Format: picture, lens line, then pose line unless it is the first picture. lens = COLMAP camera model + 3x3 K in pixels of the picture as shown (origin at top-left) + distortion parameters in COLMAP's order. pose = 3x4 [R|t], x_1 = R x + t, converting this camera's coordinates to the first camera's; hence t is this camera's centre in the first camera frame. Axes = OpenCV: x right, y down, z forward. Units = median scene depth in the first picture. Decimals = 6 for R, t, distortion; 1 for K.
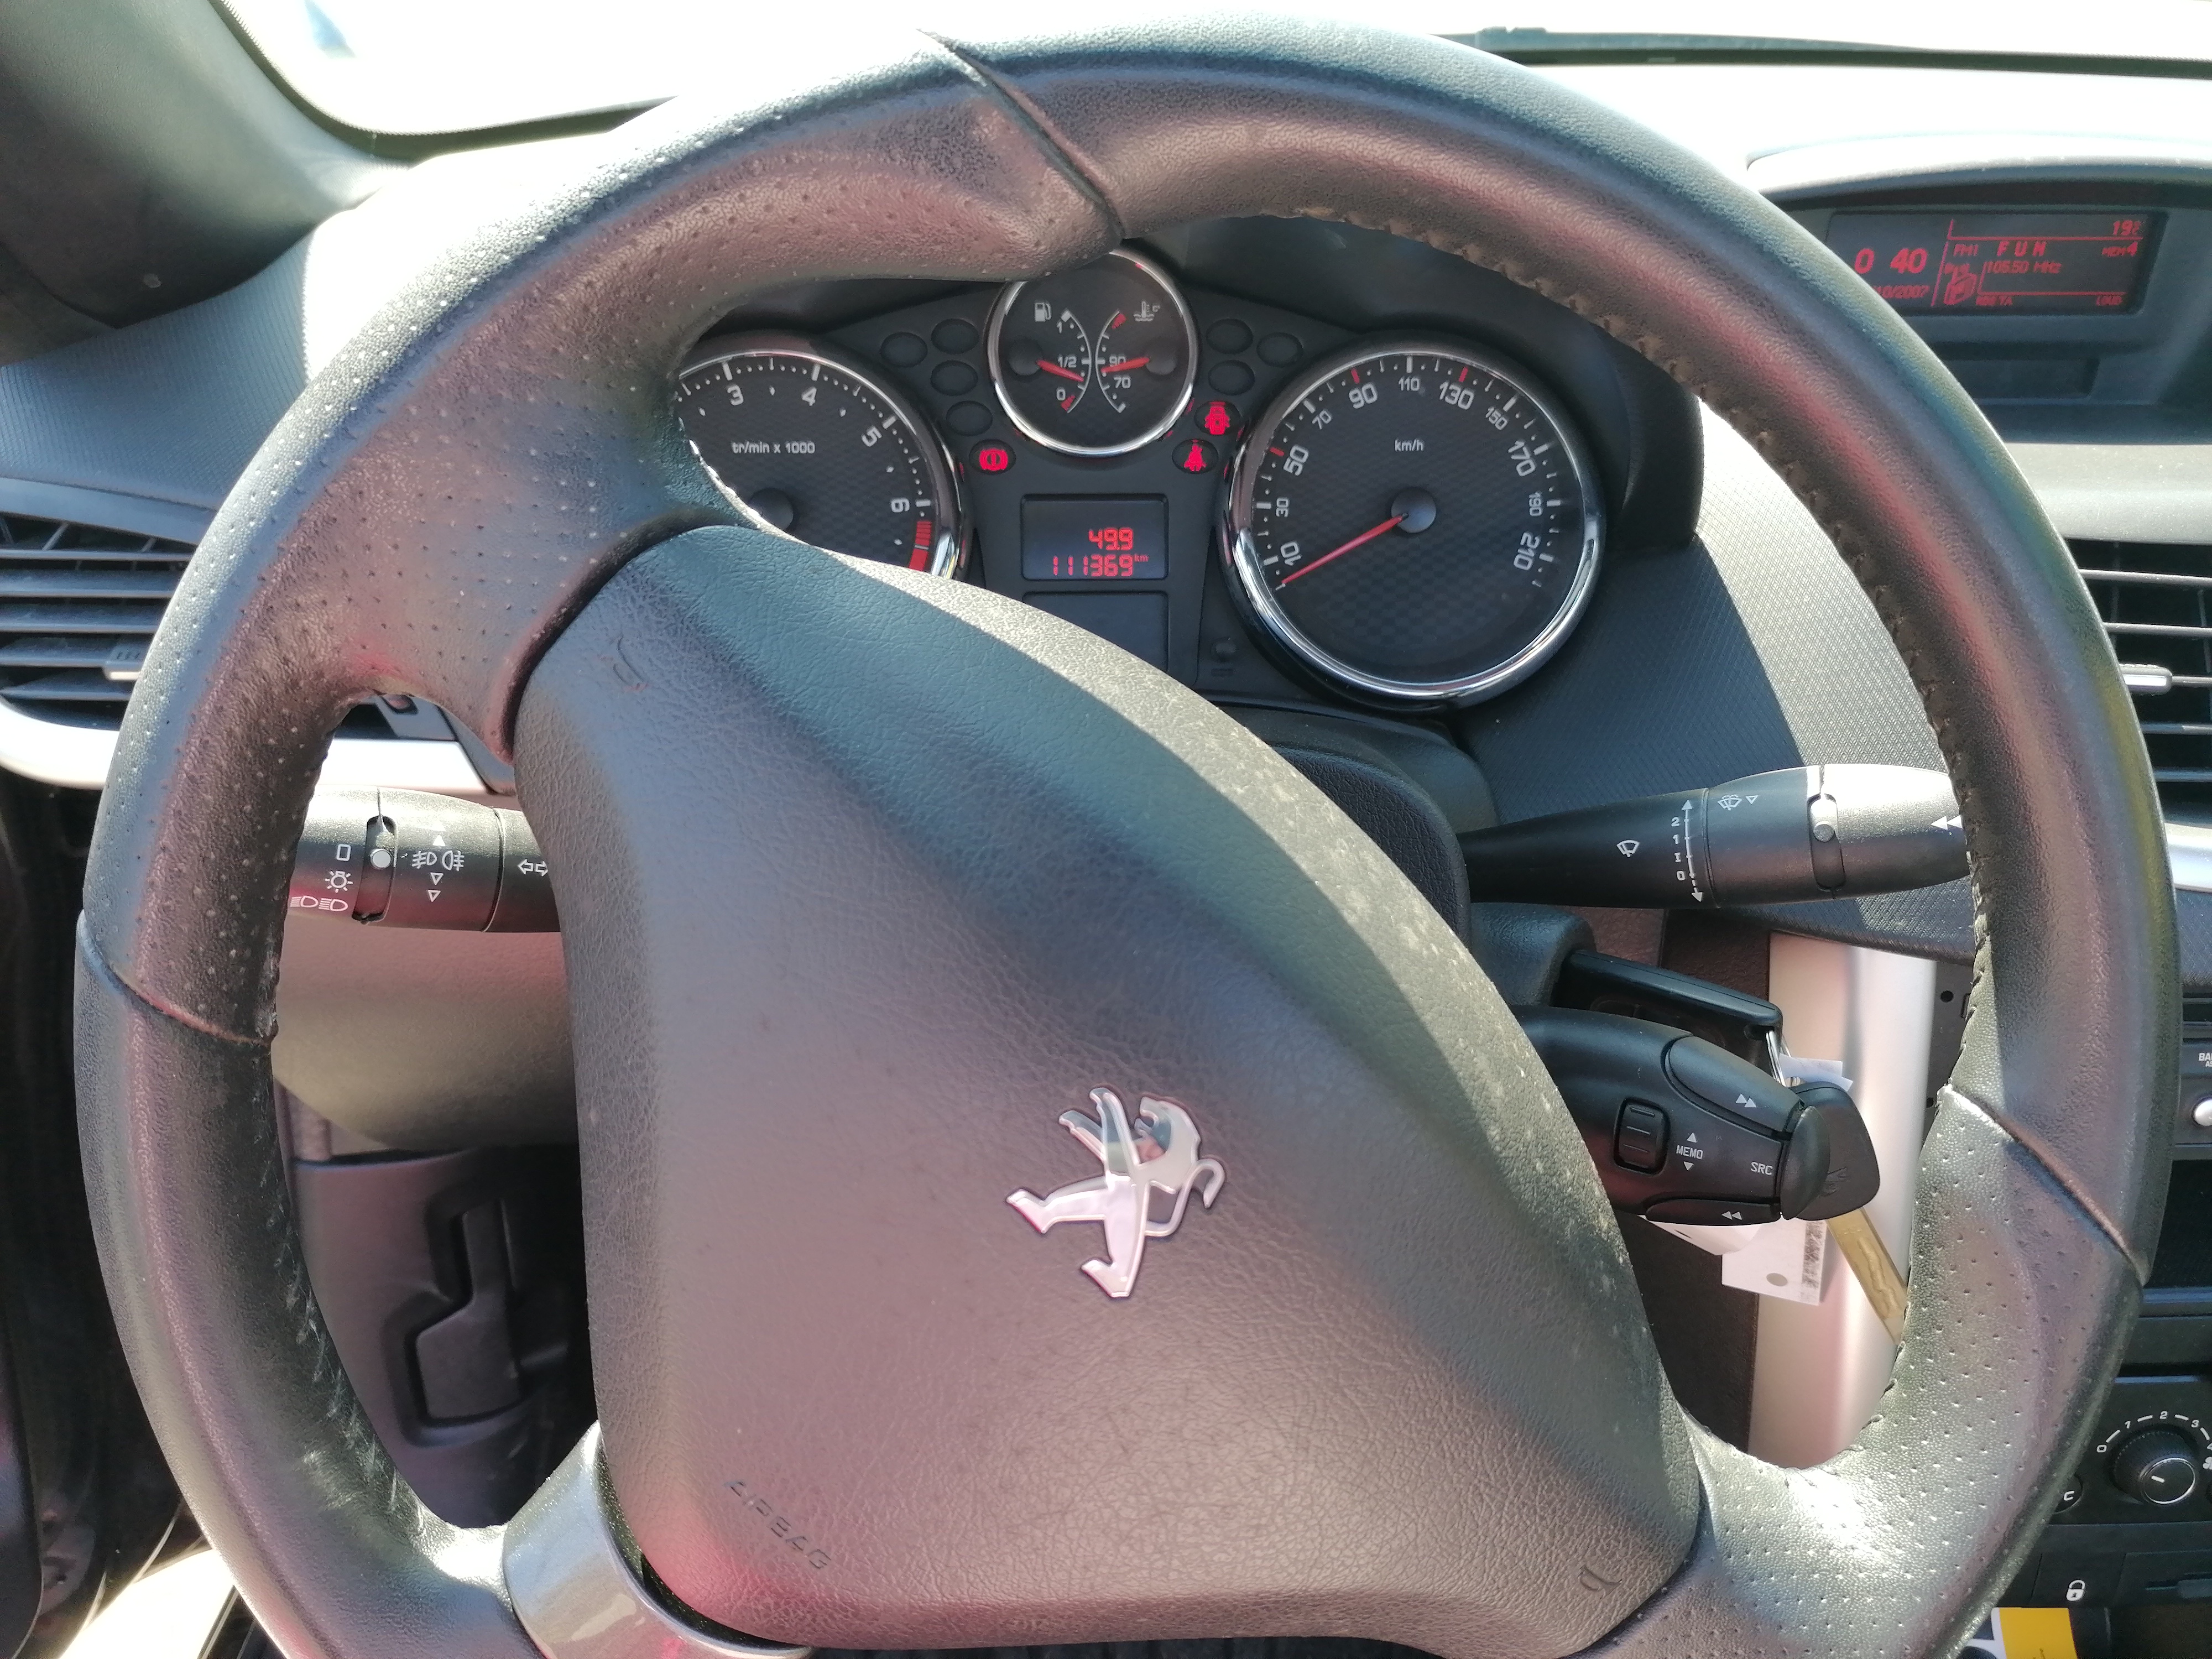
lens RADIAL K [[1693.8, 0, 1107.3], [0, 1693.8, 826.9], [0, 0, 1]] dist [0.079133, -0.104531]
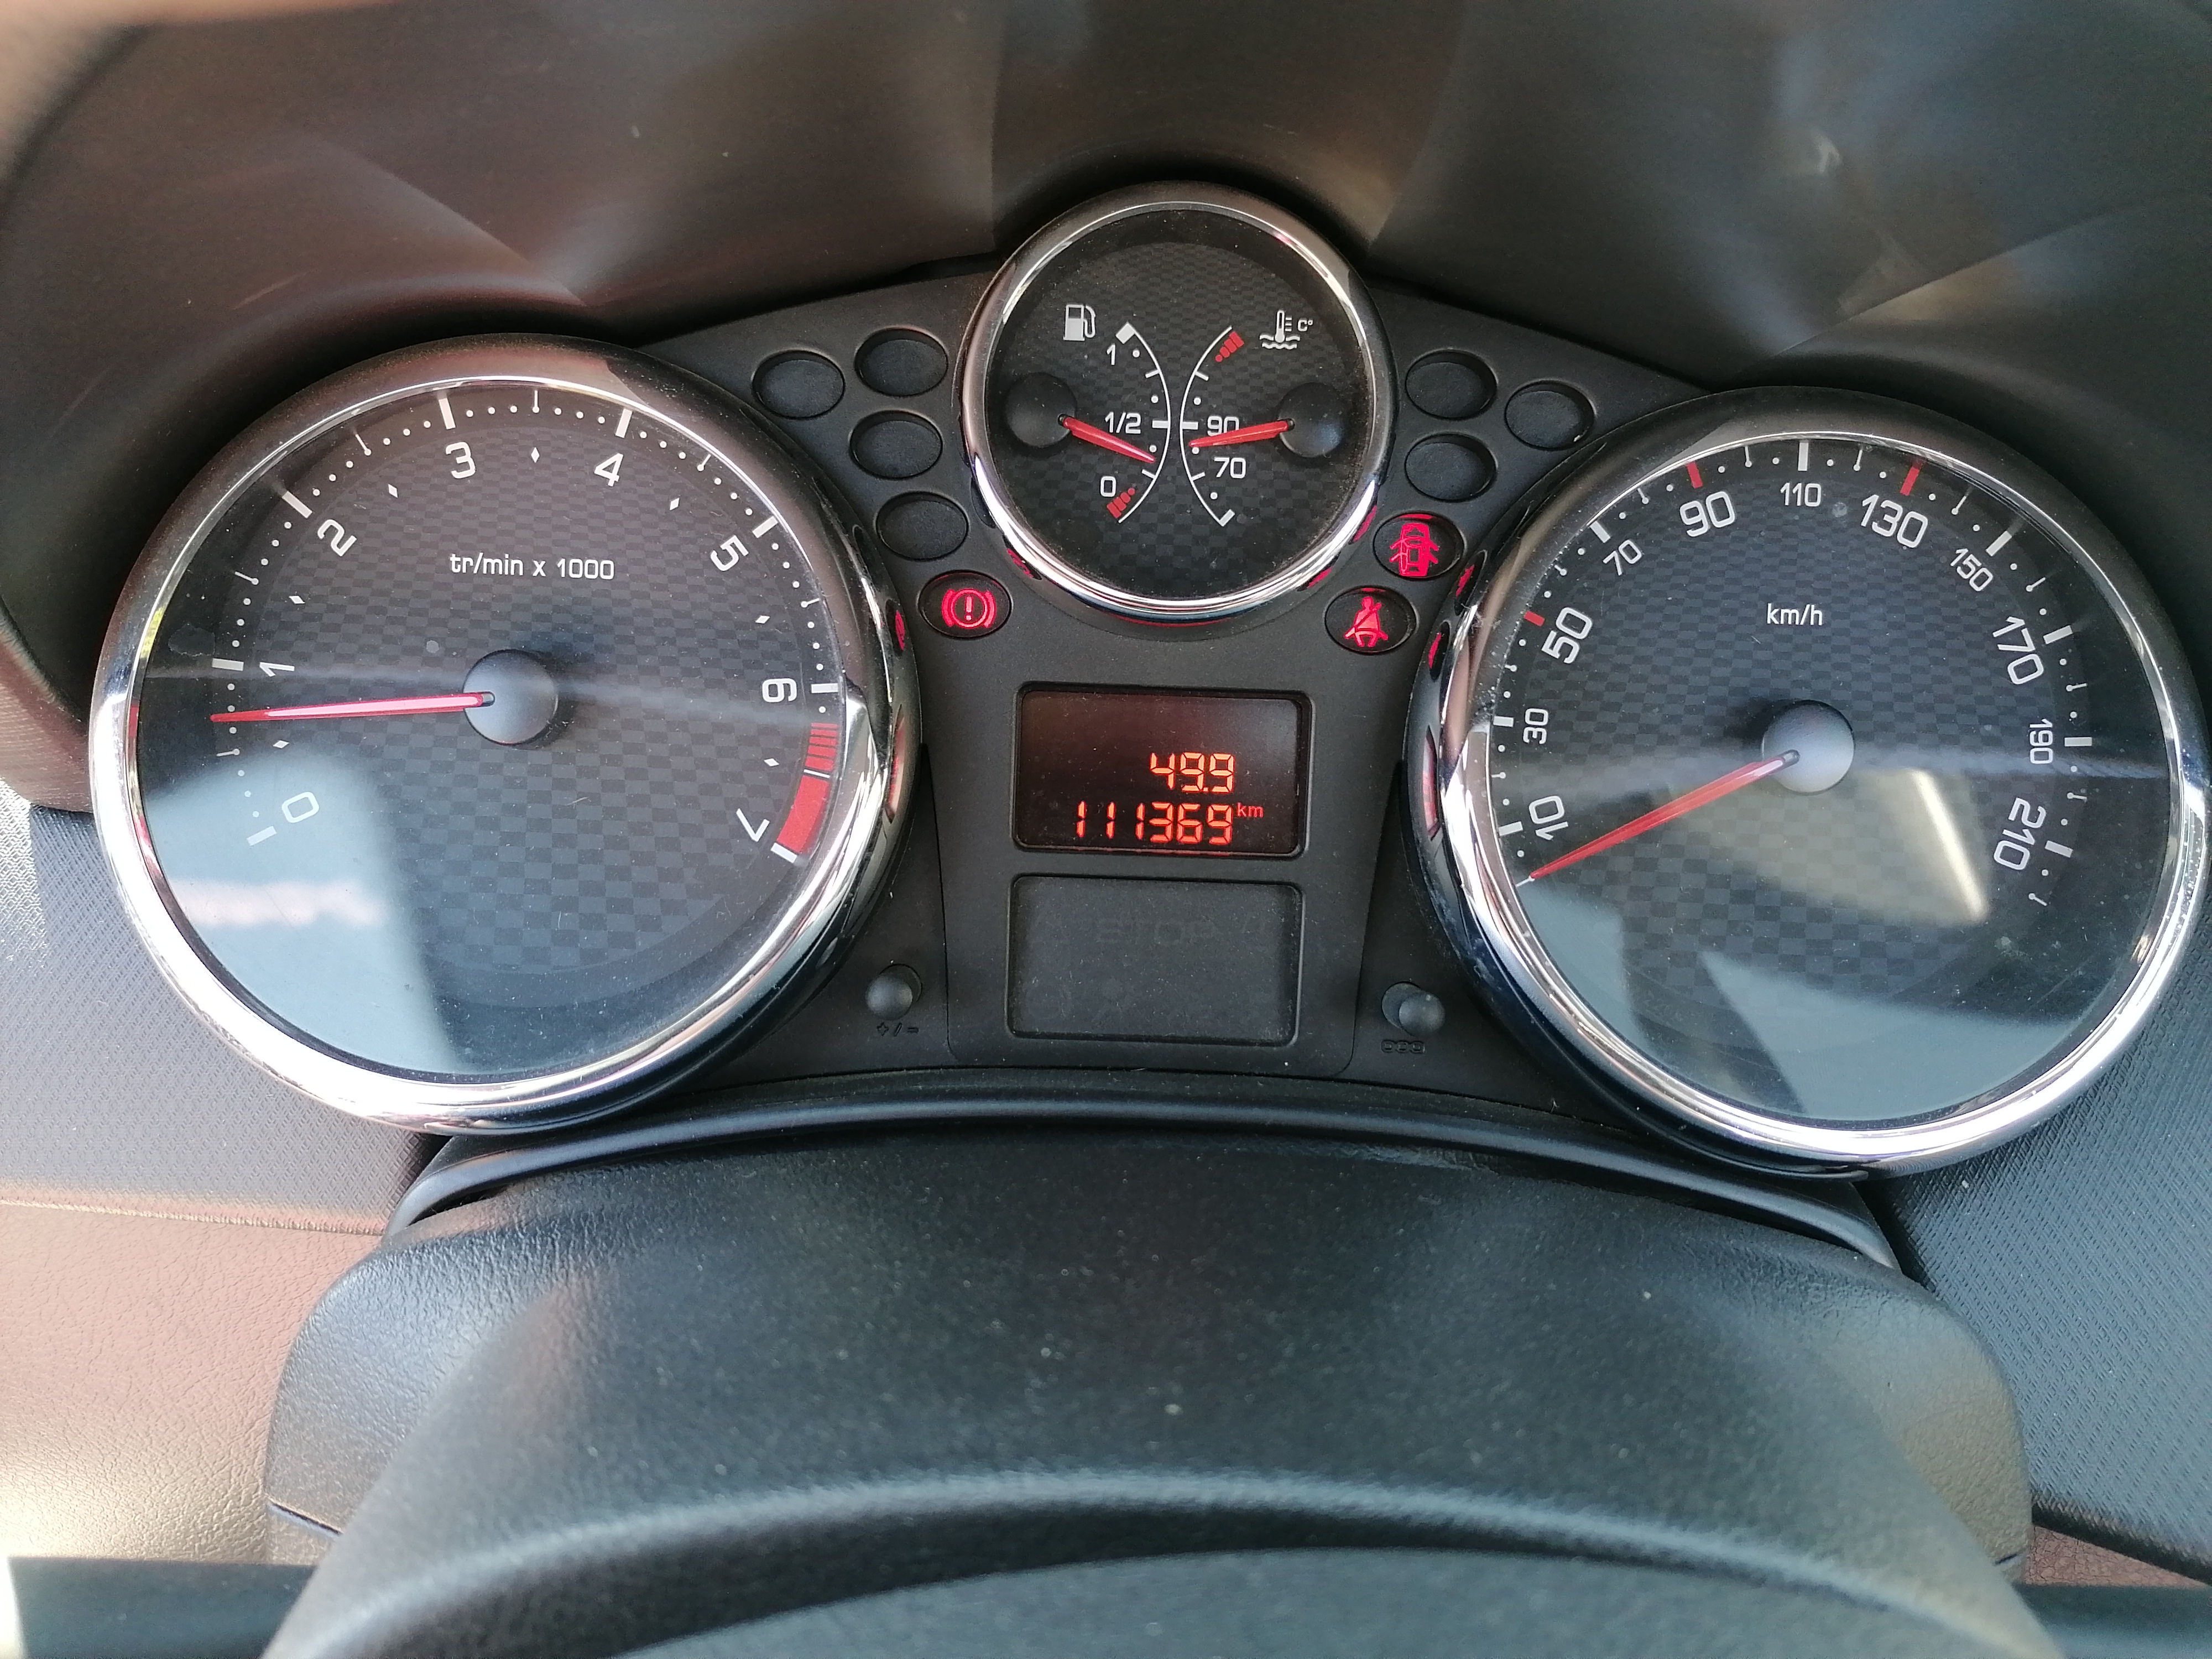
lens RADIAL K [[1693.8, 0, 1103.2], [0, 1693.8, 828.7], [0, 0, 1]] dist [0.079133, -0.104531]
pose [[0.998818, 0.046639, -0.013686, -0.017000], [-0.046950, 0.998625, -0.023315, -0.140613], [0.012580, 0.023930, 0.999634, 0.496908]]
